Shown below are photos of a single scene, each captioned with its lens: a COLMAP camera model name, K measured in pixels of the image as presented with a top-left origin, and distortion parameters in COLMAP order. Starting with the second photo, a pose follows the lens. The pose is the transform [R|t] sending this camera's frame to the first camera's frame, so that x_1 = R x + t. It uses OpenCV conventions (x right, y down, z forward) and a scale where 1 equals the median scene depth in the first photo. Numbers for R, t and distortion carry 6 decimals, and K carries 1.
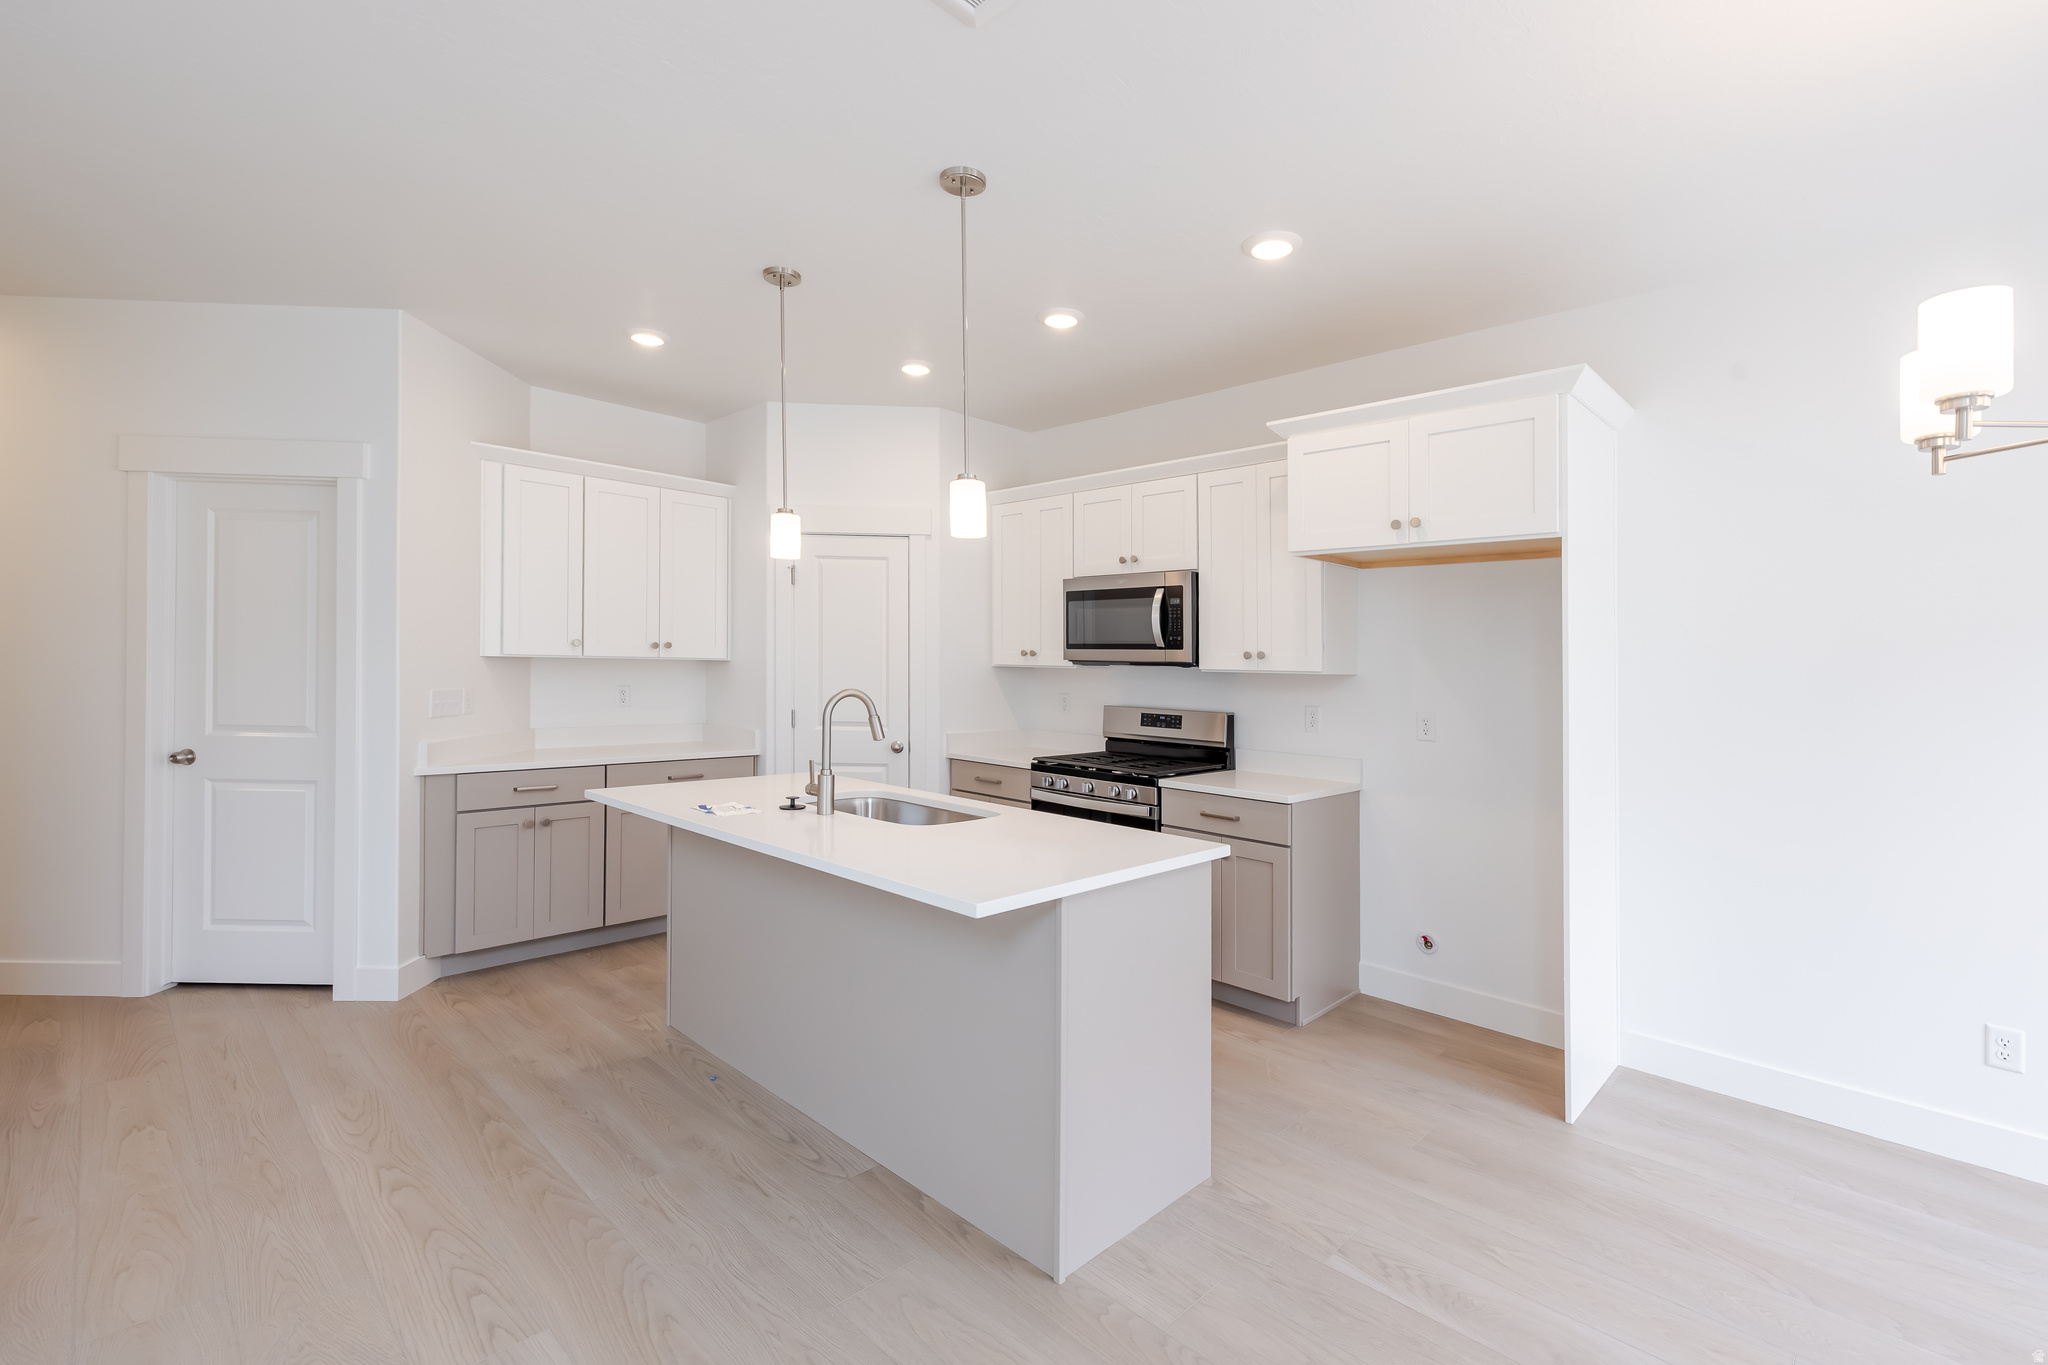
lens RADIAL K [[913.1, 0, 1037.9], [0, 913.1, 637.1], [0, 0, 1]] dist [0.003906, 0.000266]
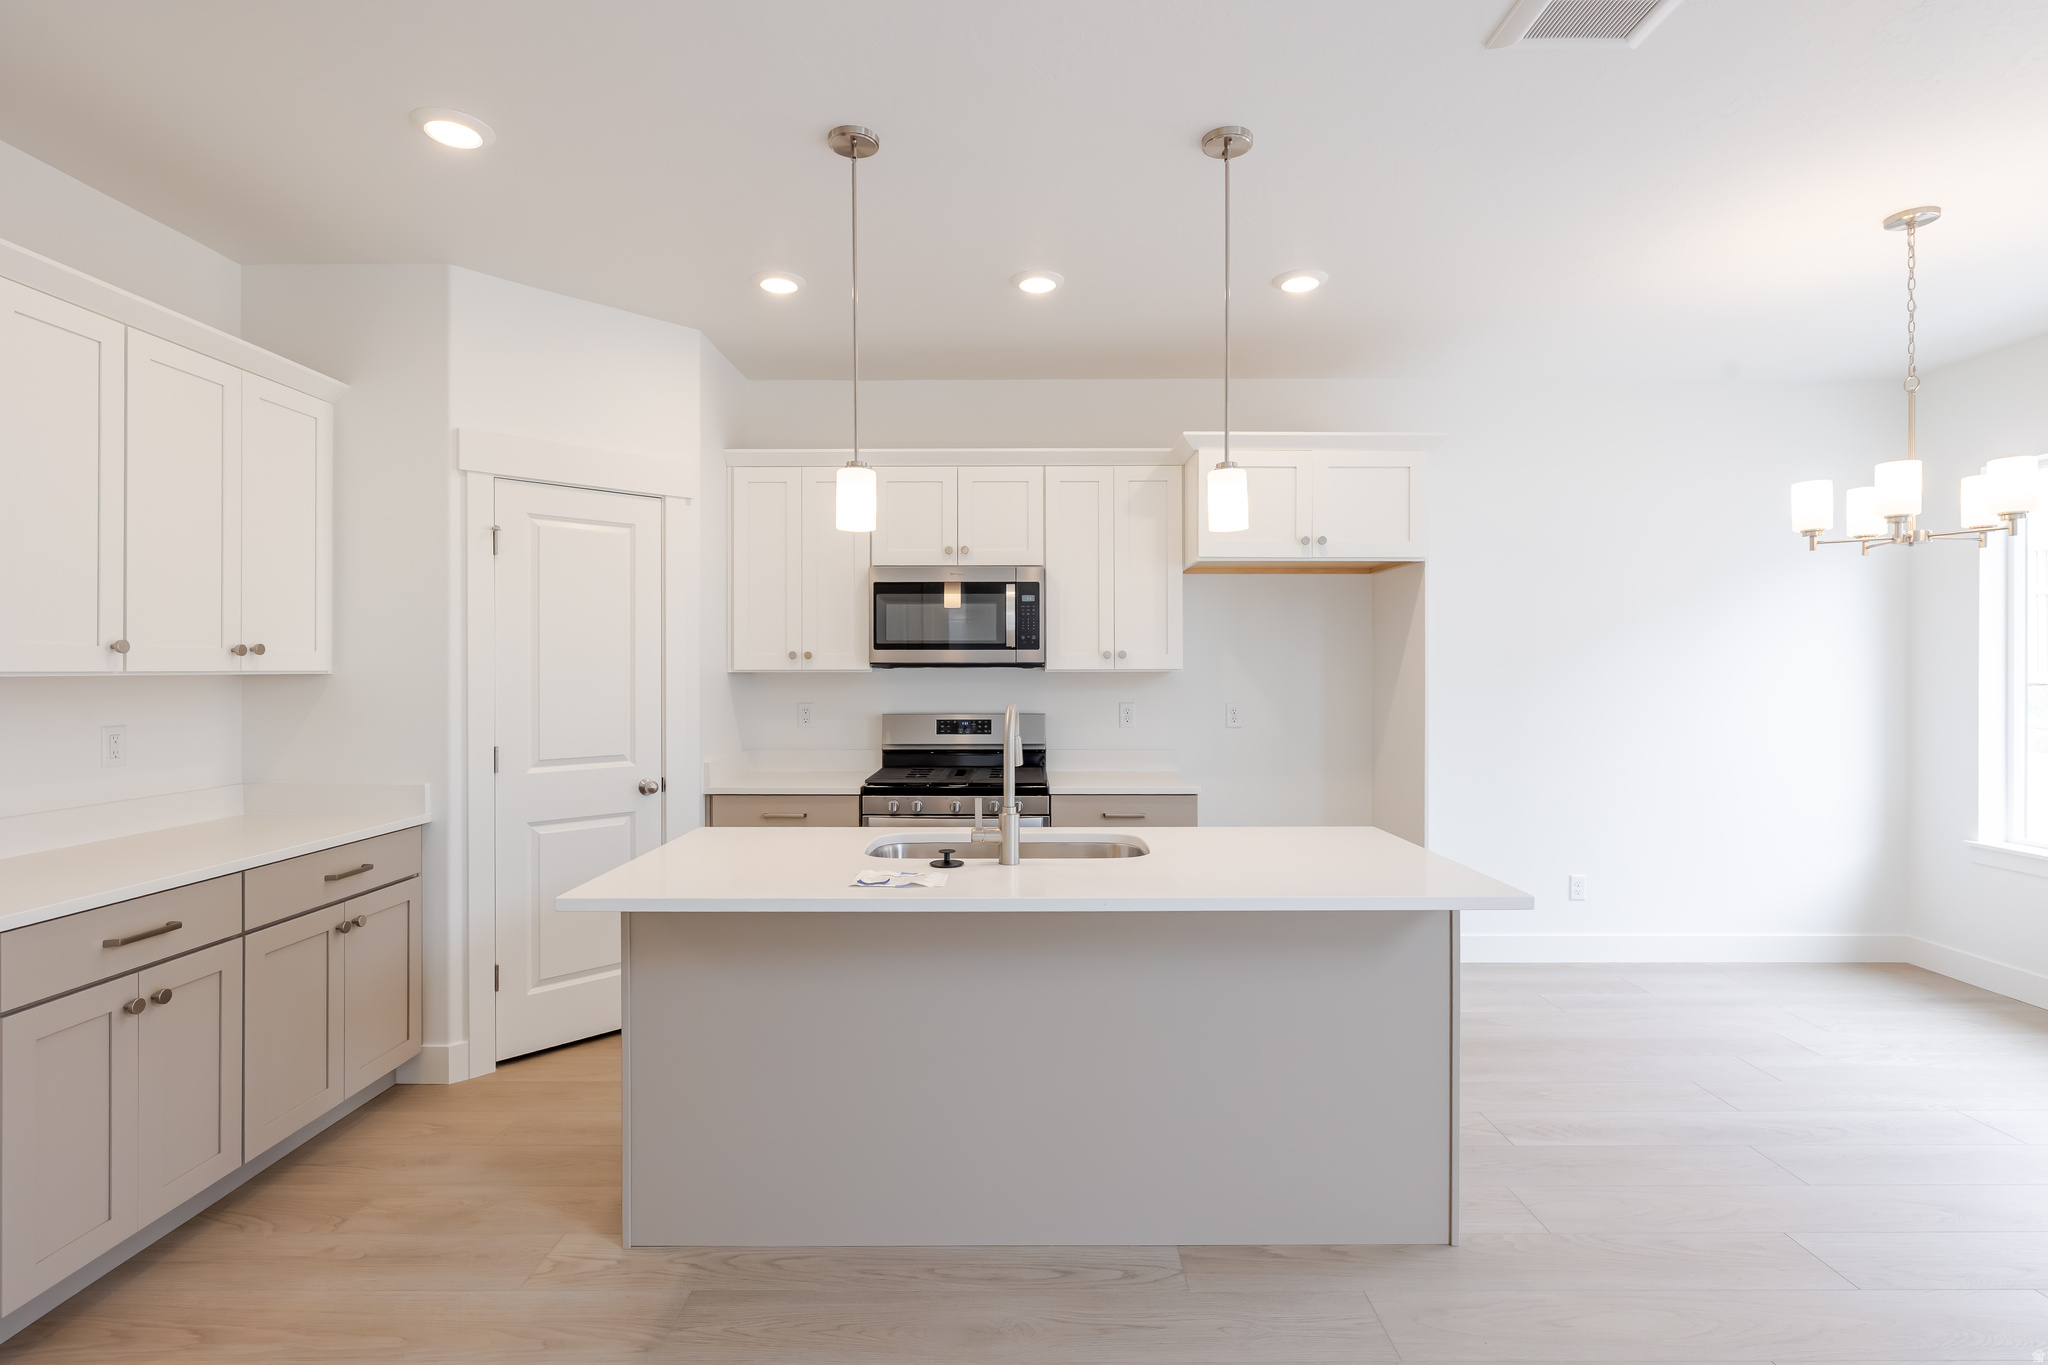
lens RADIAL K [[992.7, 0, 1036.3], [0, 992.7, 638.6], [0, 0, 1]] dist [-0.005307, 0.000998]
pose [[0.717210, -0.001056, 0.696856, -0.576391], [-0.004034, 0.999976, 0.005667, -0.003832], [-0.696845, -0.006875, 0.717189, 0.262212]]
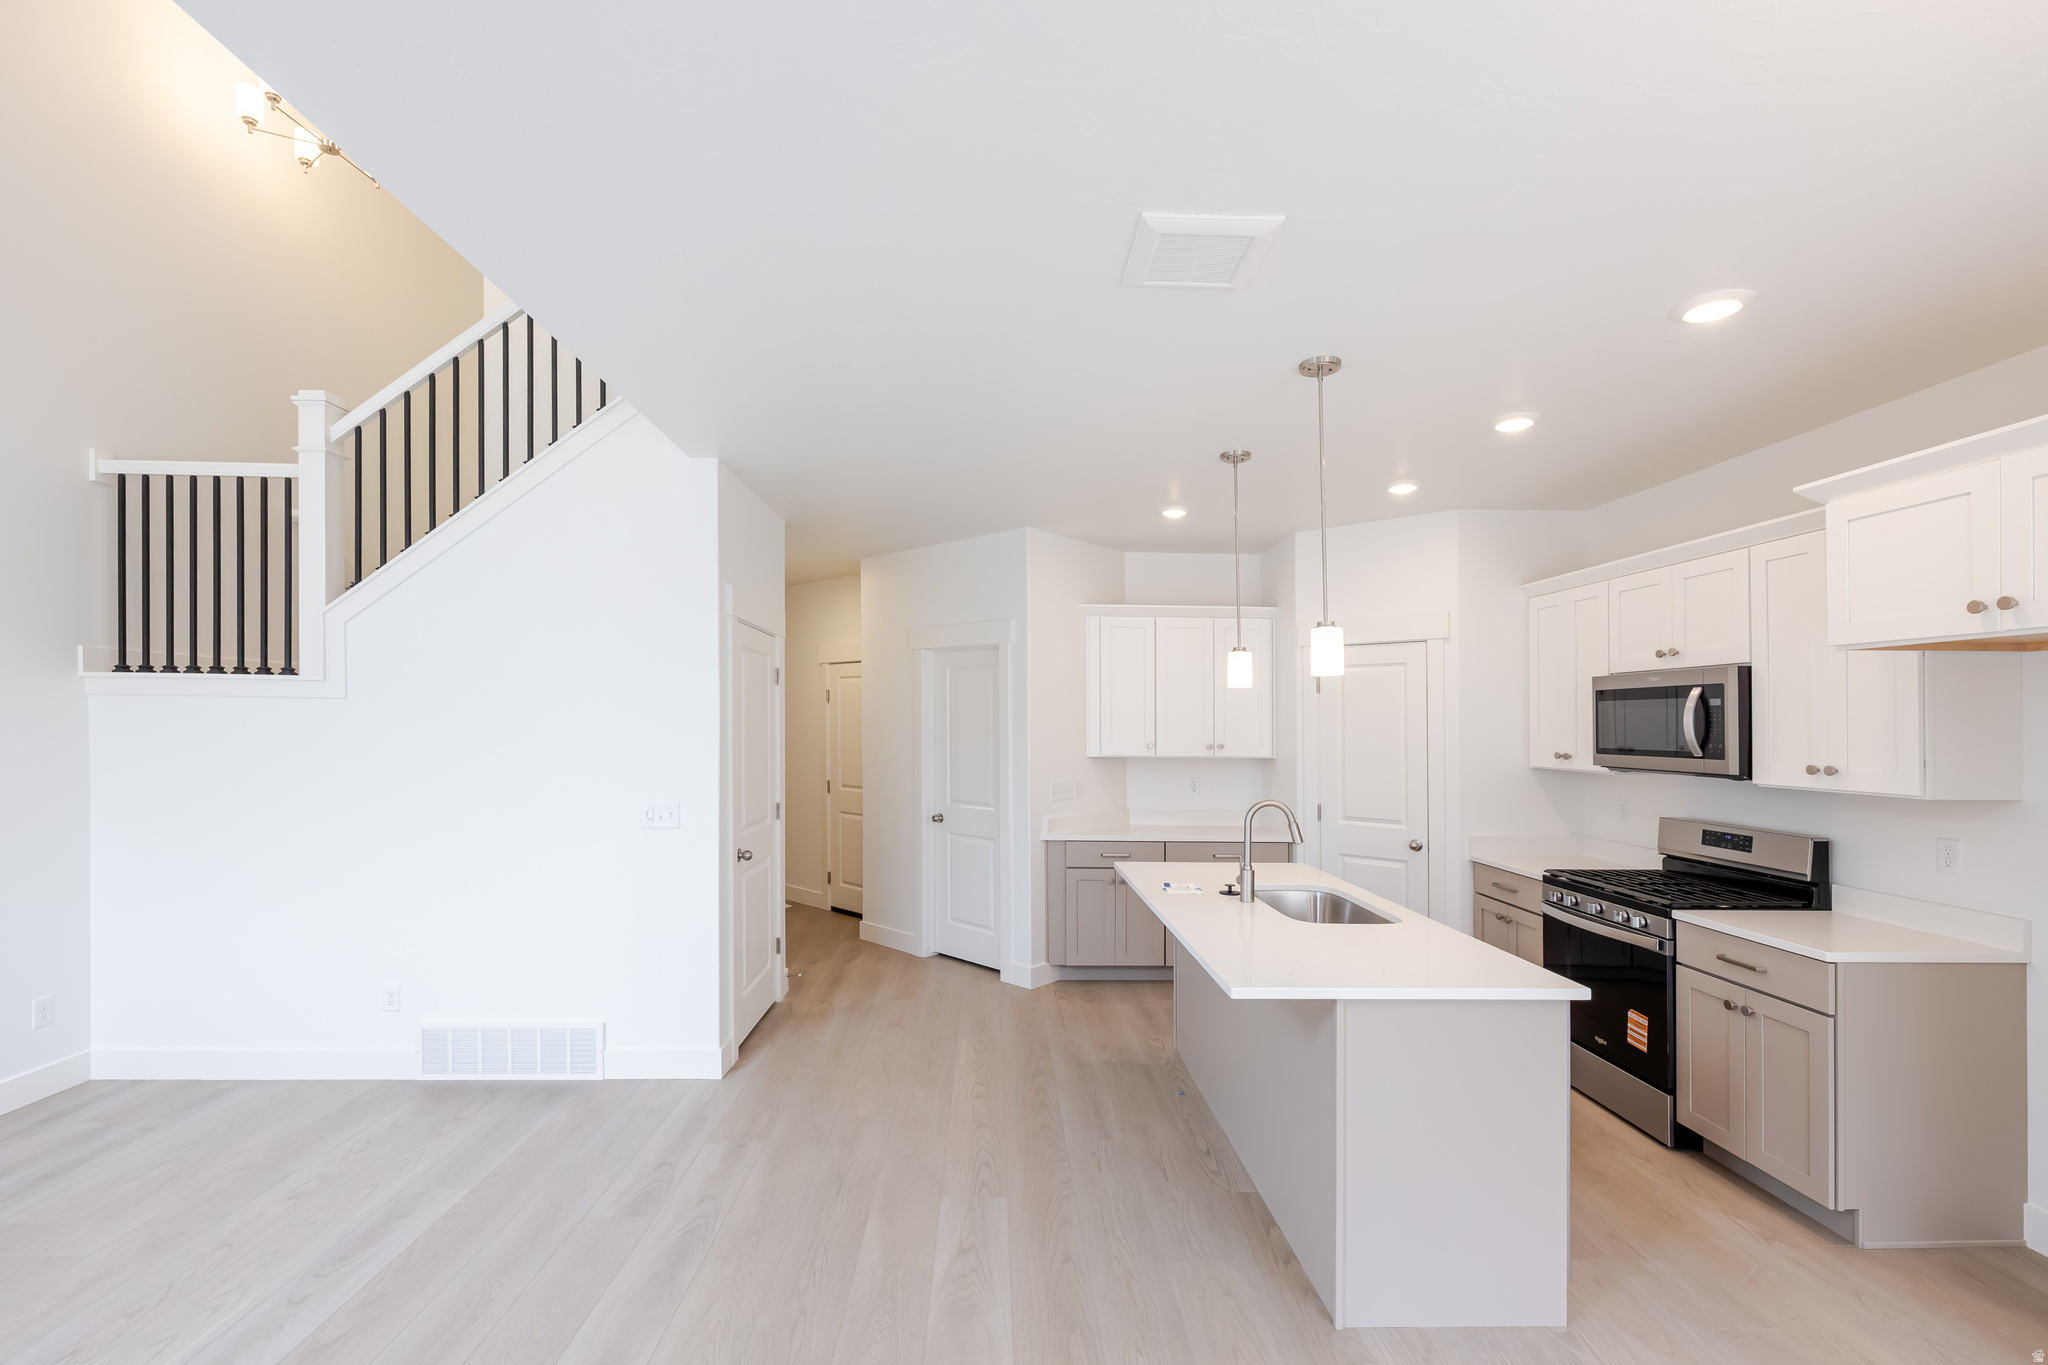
lens RADIAL K [[883.4, 0, 1017.1], [0, 883.4, 722.9], [0, 0, 1]] dist [0.001247, 0.000333]
pose [[0.713620, -0.014957, -0.700373, 0.269916], [0.025080, 0.999677, 0.004206, -0.040986], [0.700084, -0.020567, 0.713764, -0.037568]]
